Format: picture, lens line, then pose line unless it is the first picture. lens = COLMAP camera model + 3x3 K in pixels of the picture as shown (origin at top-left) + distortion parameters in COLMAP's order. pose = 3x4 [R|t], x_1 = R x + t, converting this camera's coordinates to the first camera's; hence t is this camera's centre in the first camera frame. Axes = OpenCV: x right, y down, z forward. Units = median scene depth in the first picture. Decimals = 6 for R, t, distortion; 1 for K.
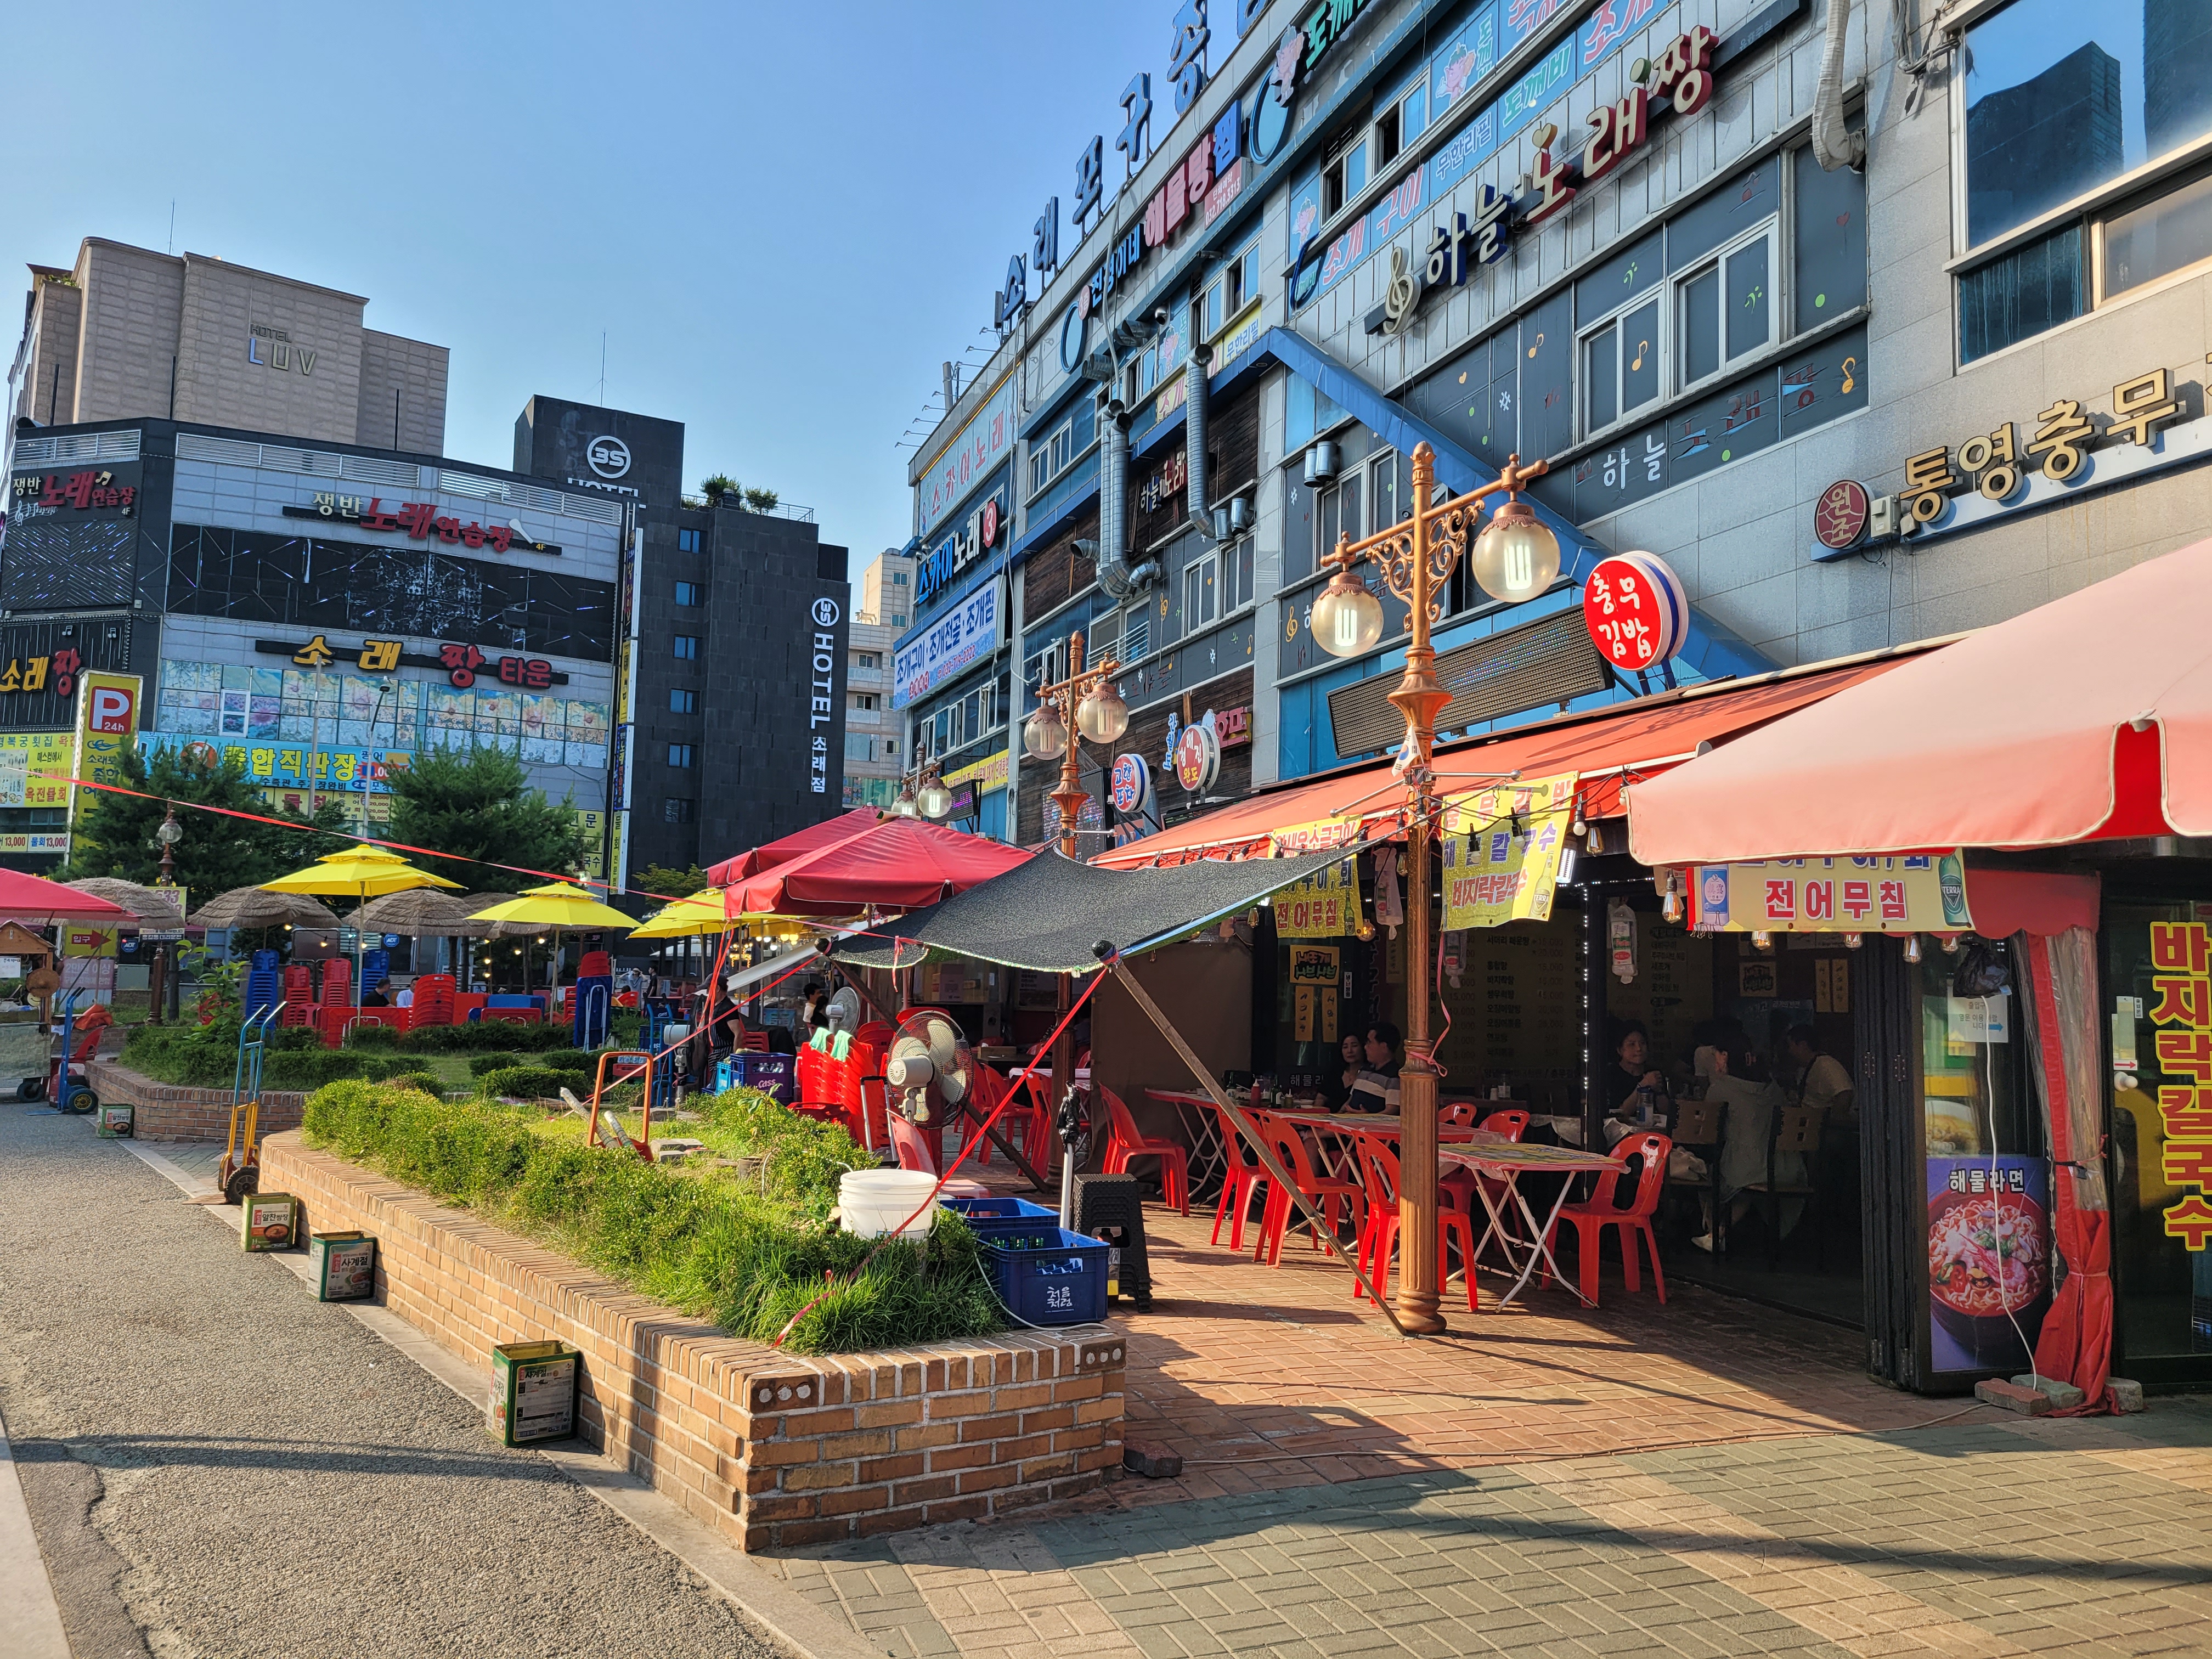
lens RADIAL K [[1700.4, 0, 1106.0], [0, 1700.4, 829.5], [0, 0, 1]] dist [0.040361, -0.012370]
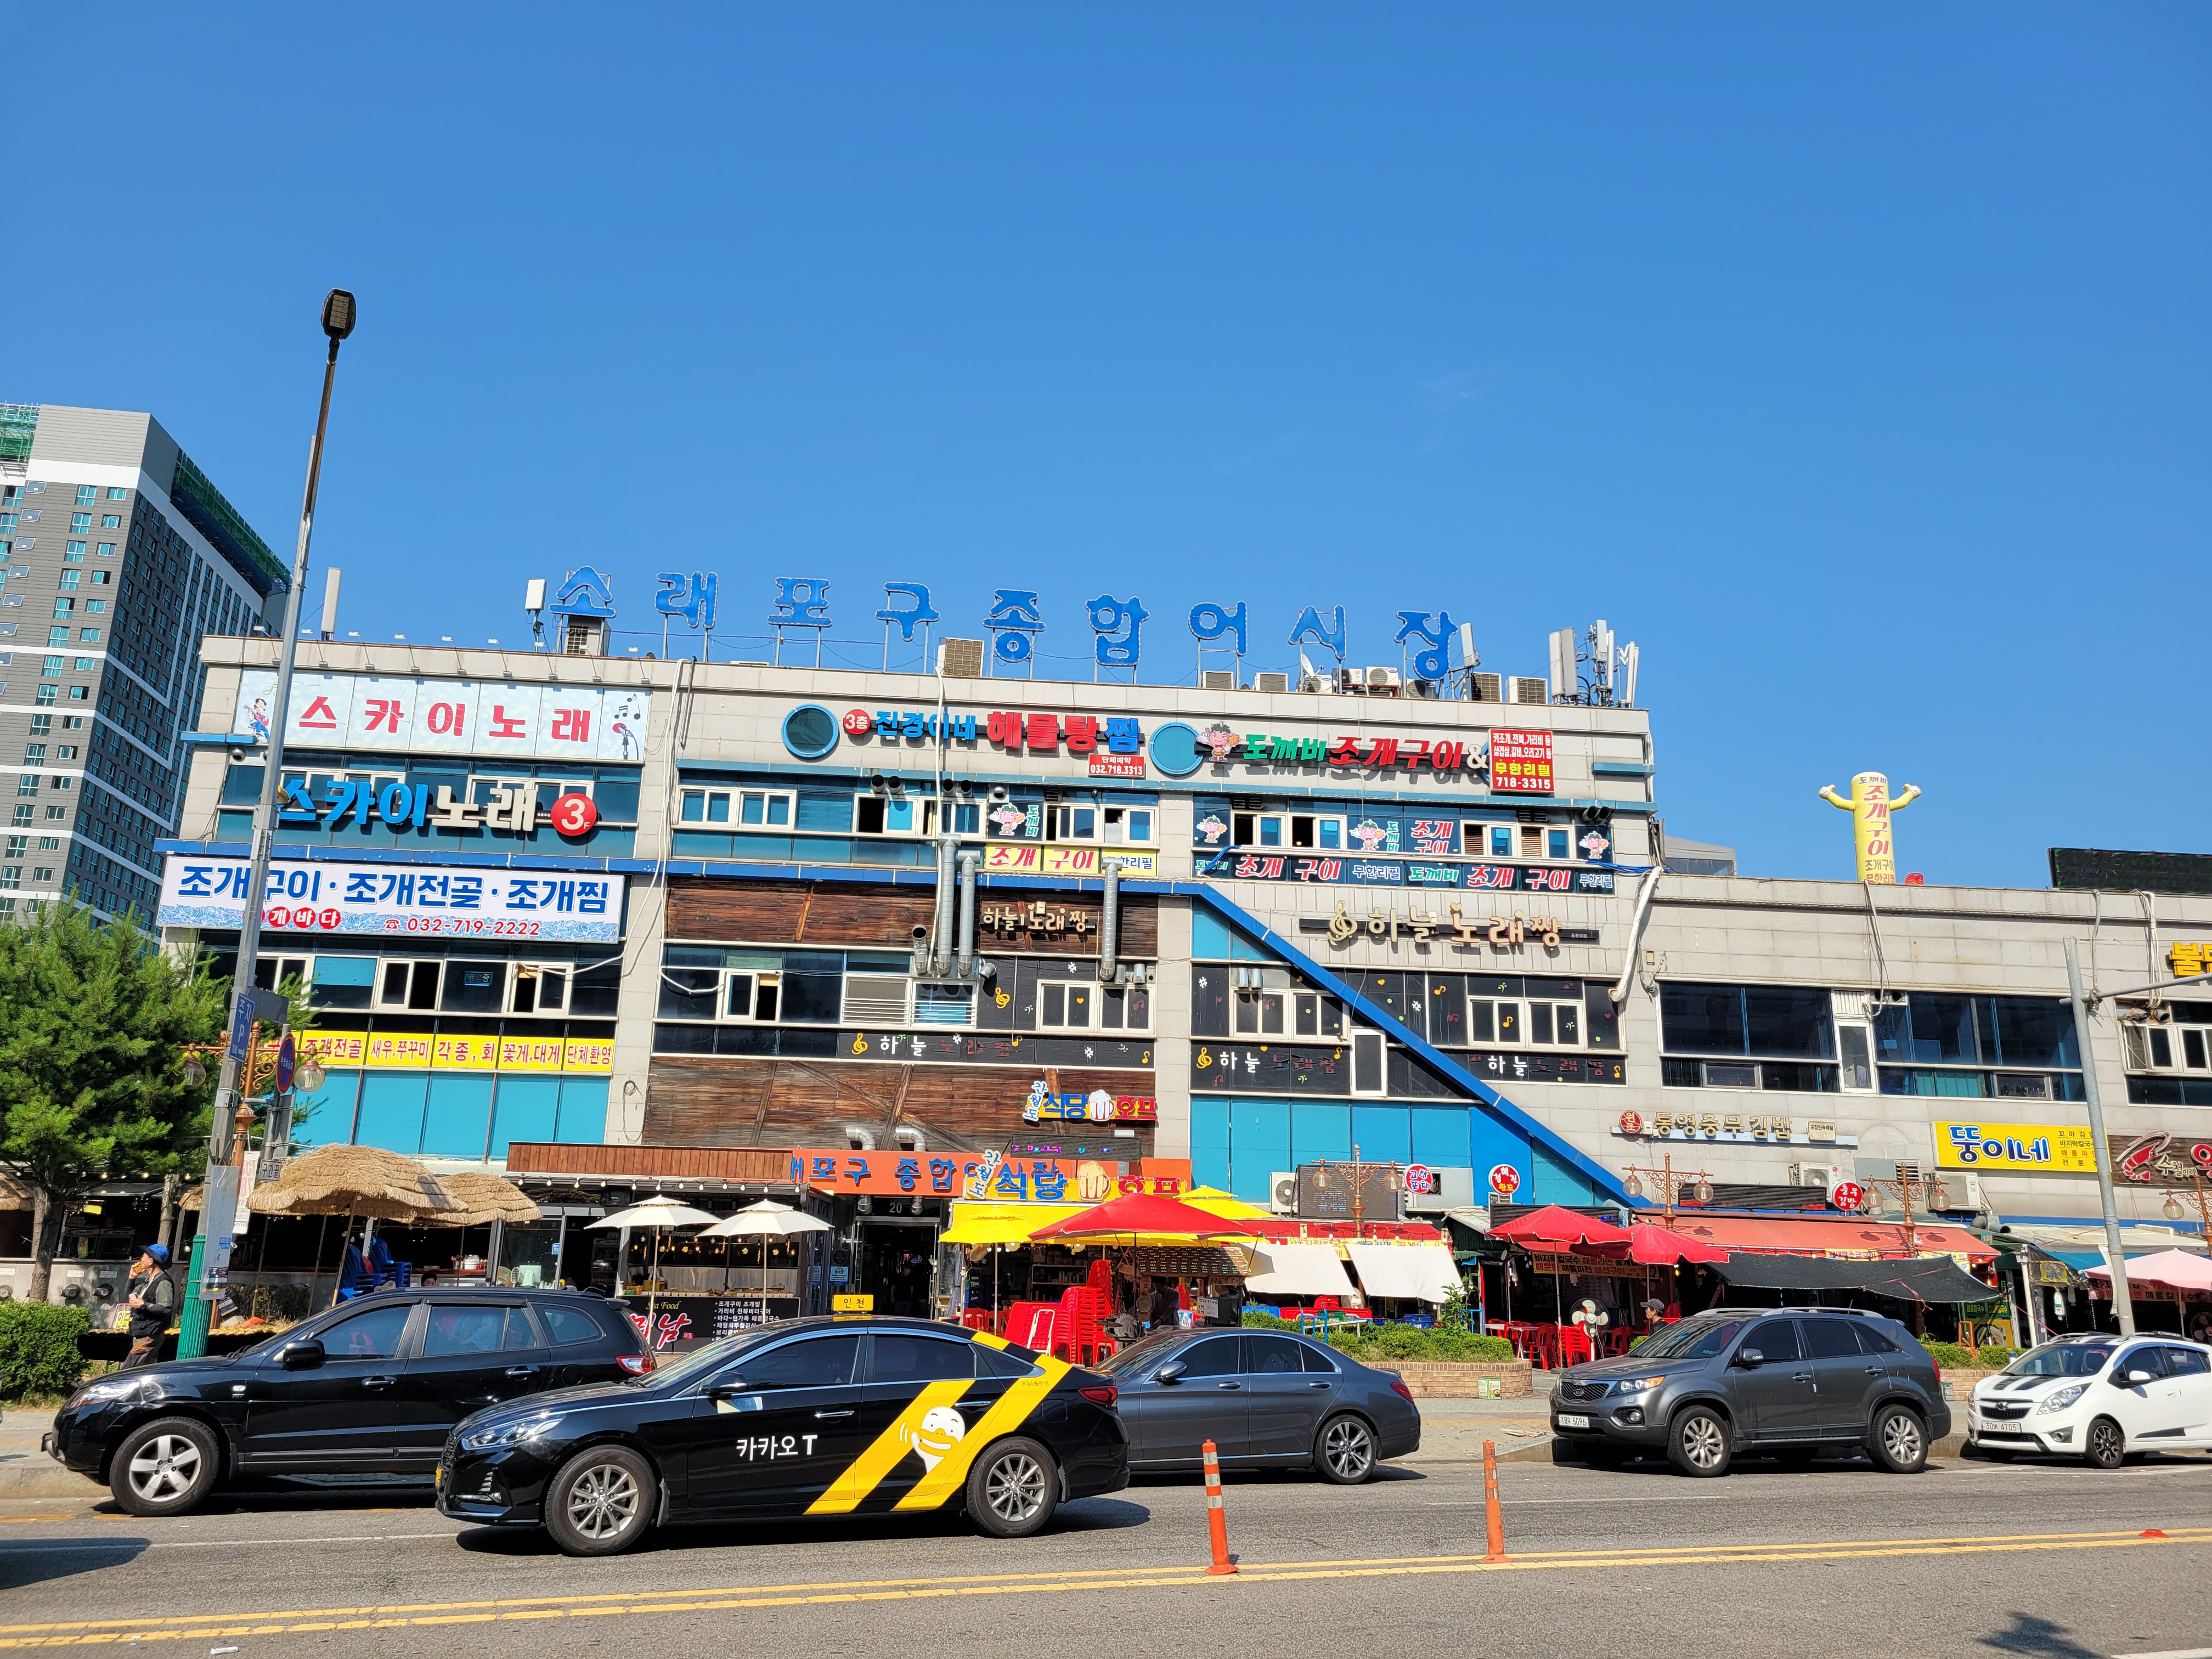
lens RADIAL K [[1700.4, 0, 1106.0], [0, 1700.4, 829.5], [0, 0, 1]] dist [0.040361, -0.012370]
pose [[0.252813, 0.236833, 0.938081, -1.235079], [-0.108639, 0.970394, -0.215713, 0.029769], [-0.961397, -0.047377, 0.271057, 0.492993]]
